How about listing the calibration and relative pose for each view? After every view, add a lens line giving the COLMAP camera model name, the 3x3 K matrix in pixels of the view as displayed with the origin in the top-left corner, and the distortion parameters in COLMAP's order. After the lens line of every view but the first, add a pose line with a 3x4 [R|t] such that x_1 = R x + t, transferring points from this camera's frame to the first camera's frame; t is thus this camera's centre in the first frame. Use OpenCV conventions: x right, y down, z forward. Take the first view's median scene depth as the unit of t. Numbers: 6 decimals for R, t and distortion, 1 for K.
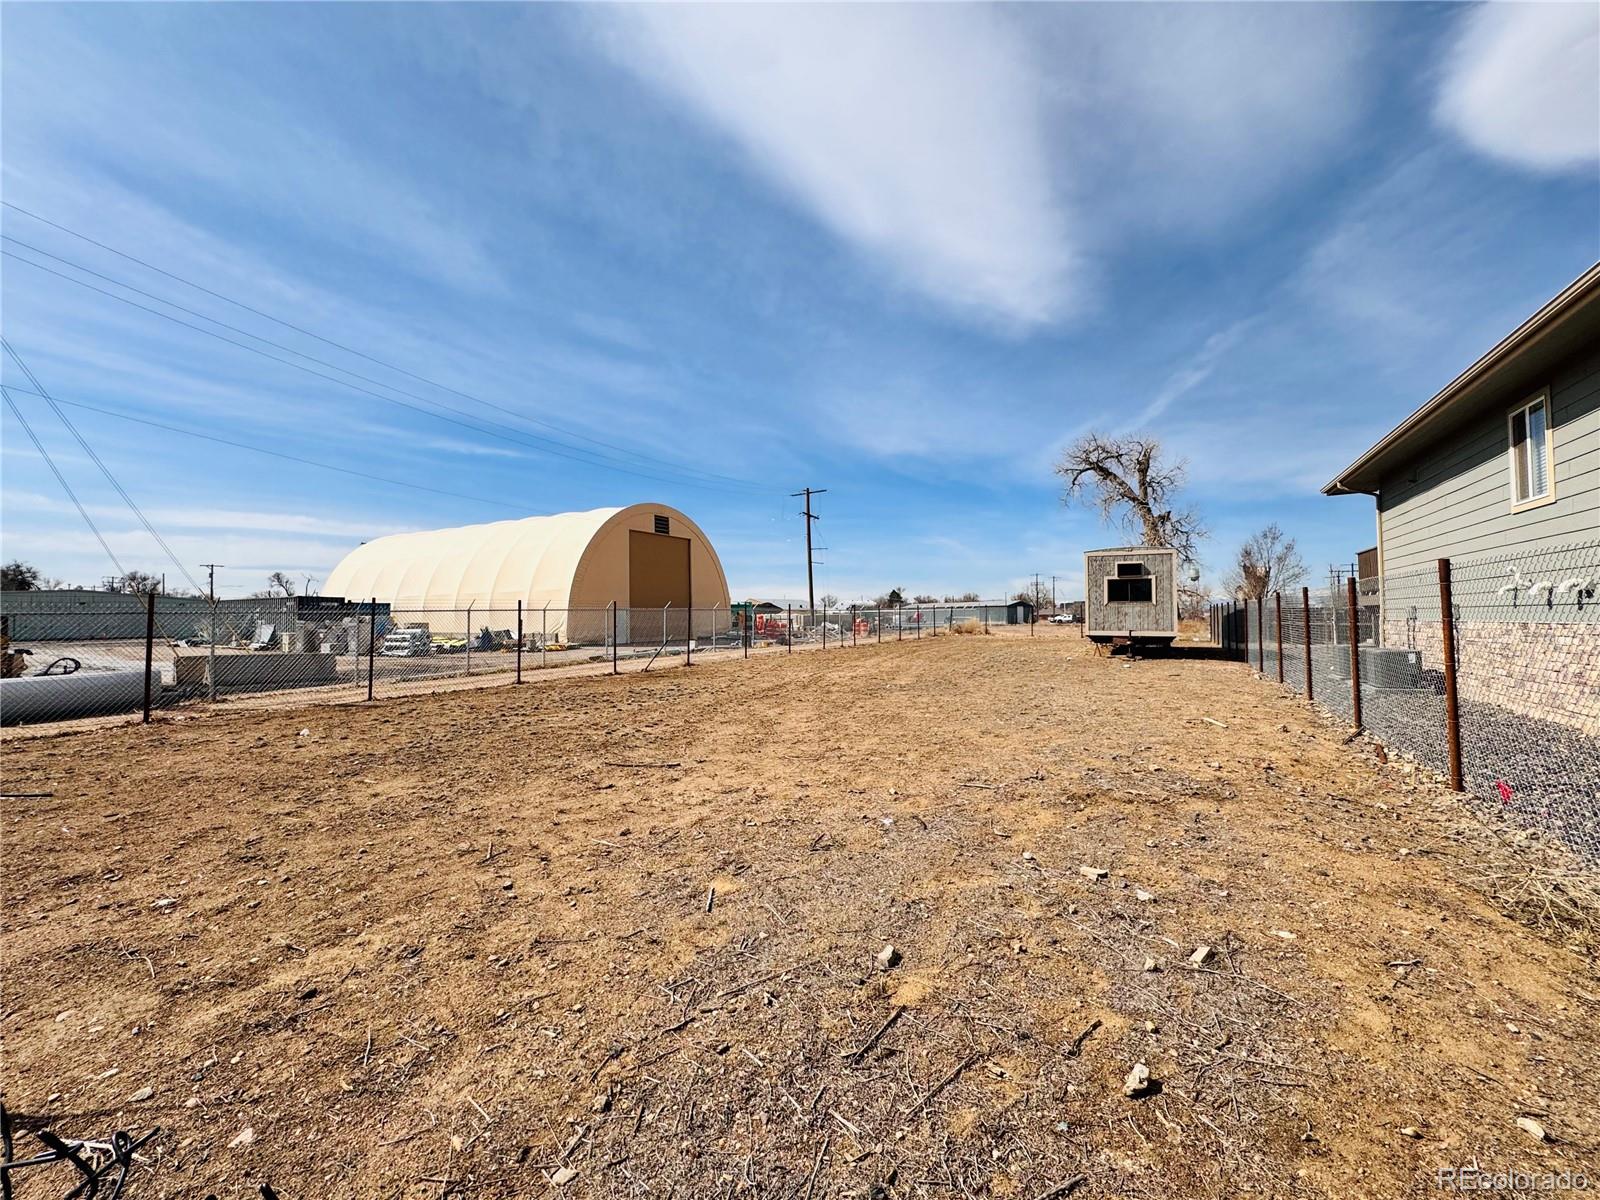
lens RADIAL K [[637.7, 0, 800.9], [0, 637.7, 582.8], [0, 0, 1]] dist [-0.001582, -0.000014]
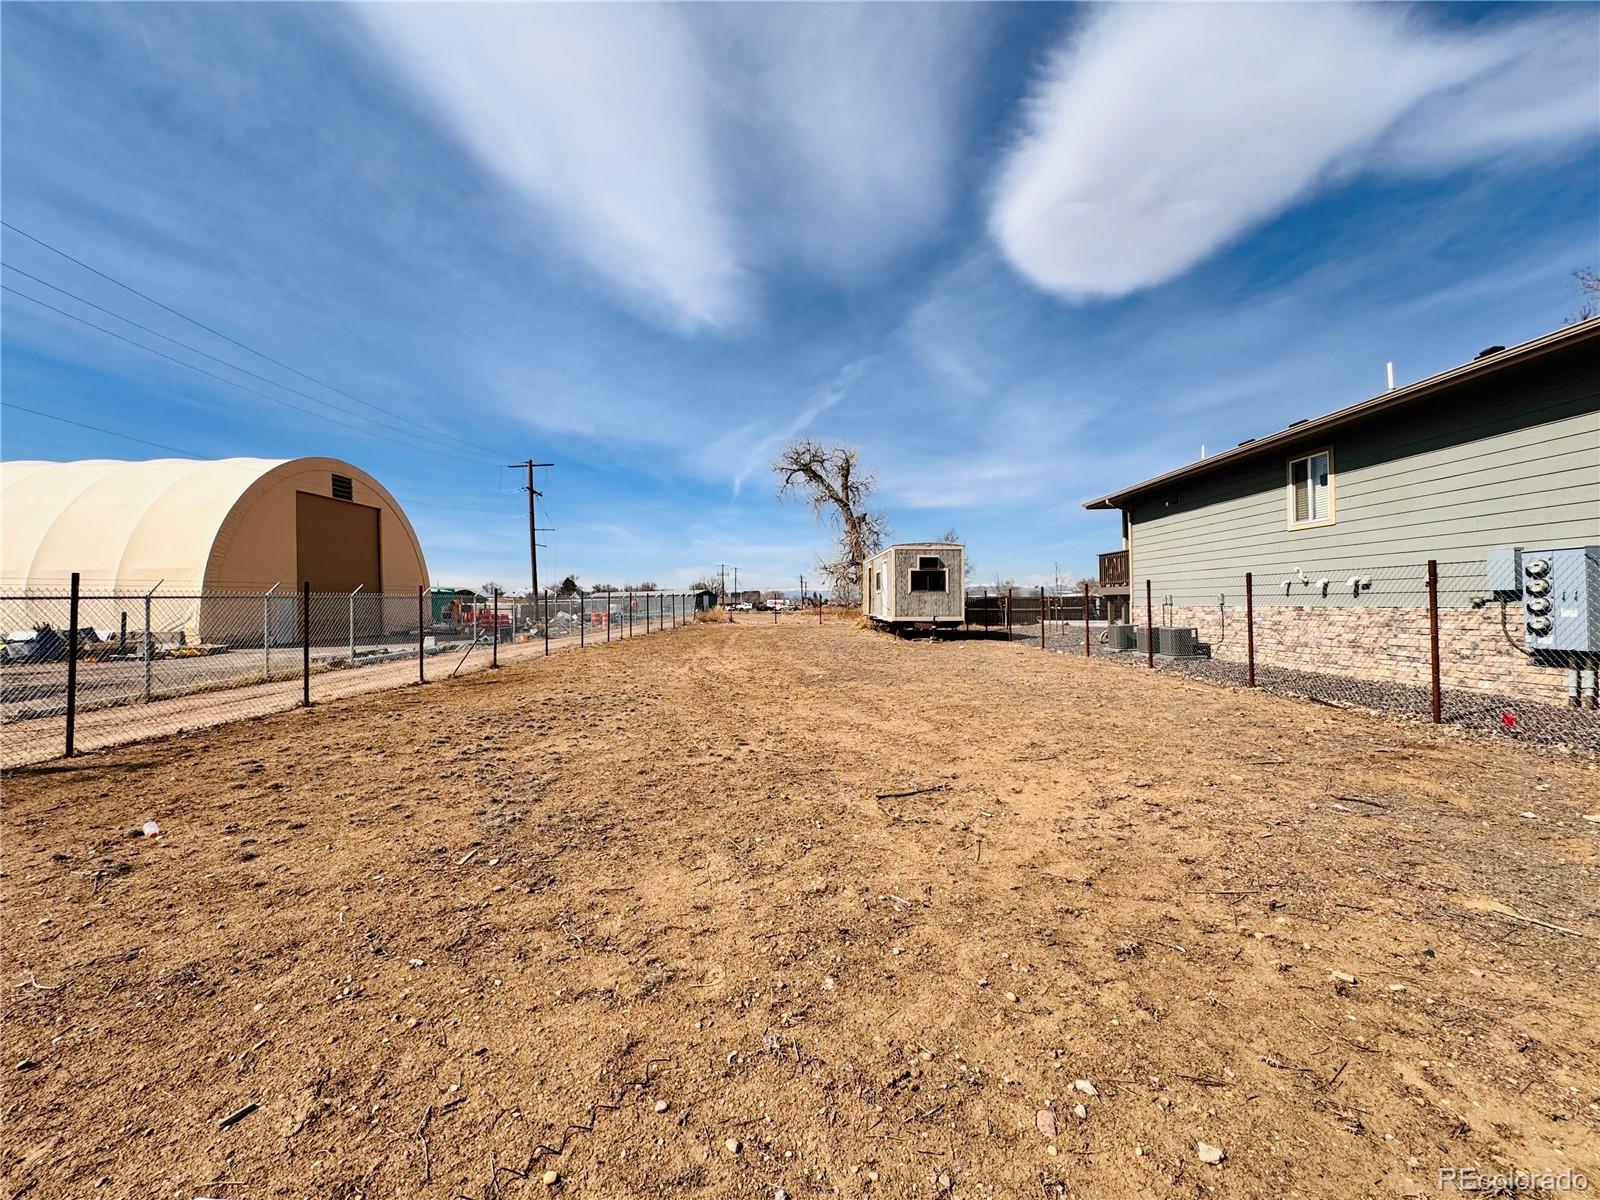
lens RADIAL K [[636.5, 0, 800.0], [0, 636.5, 600.0], [0, 0, 1]] dist [0.001568, 0.000021]
pose [[0.874302, -0.000715, 0.485382, -0.122836], [-0.020861, 0.999020, 0.039049, 0.003228], [-0.484934, -0.044266, 0.873430, 0.062289]]
